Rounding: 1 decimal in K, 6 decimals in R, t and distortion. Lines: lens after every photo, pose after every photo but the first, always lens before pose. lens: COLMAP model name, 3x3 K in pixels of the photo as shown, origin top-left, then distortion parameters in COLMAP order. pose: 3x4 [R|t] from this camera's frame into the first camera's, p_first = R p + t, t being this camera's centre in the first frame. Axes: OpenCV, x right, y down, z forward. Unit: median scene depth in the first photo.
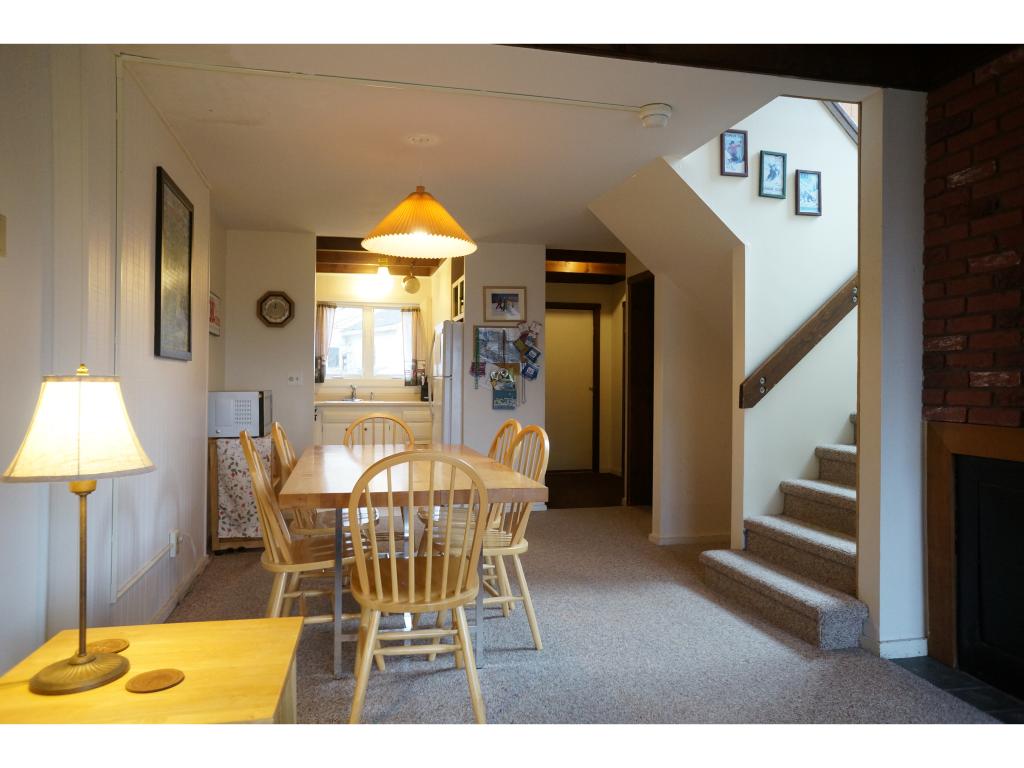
lens RADIAL K [[705.5, 0, 507.0], [0, 705.5, 381.9], [0, 0, 1]] dist [-0.000196, 0.006885]
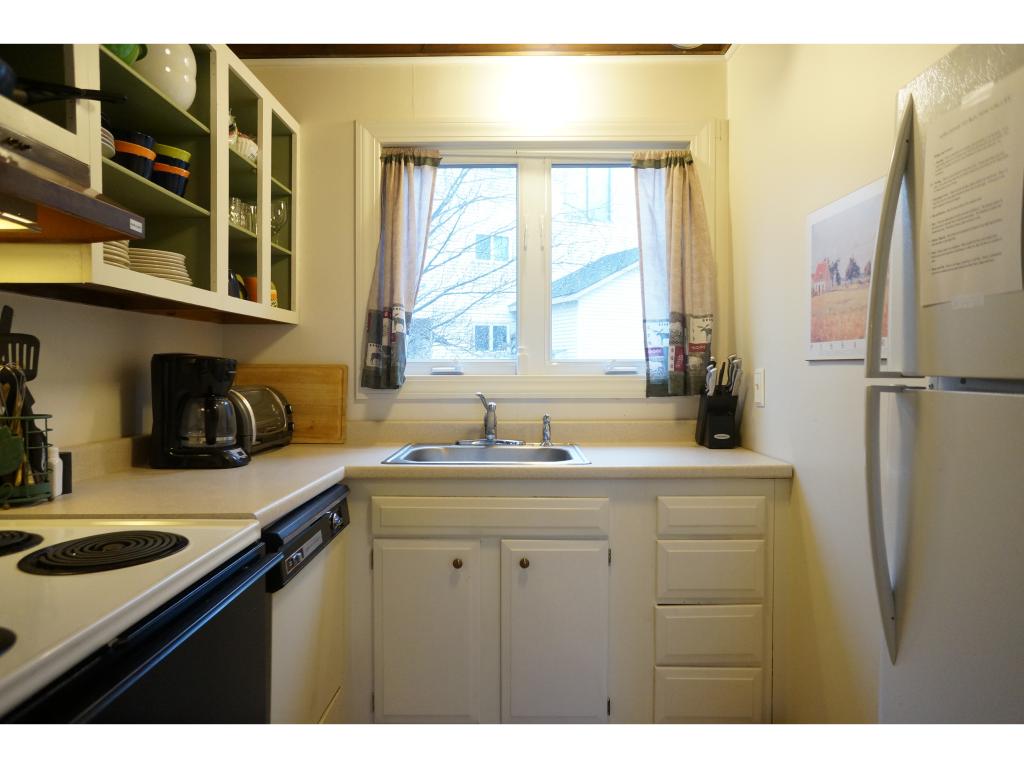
lens RADIAL K [[705.5, 0, 507.0], [0, 705.5, 381.9], [0, 0, 1]] dist [-0.000196, 0.006885]
pose [[0.971195, -0.005759, -0.238217, -0.130881], [0.006996, 0.999966, 0.004347, -0.003041], [0.238184, -0.005888, 0.971202, 0.678214]]
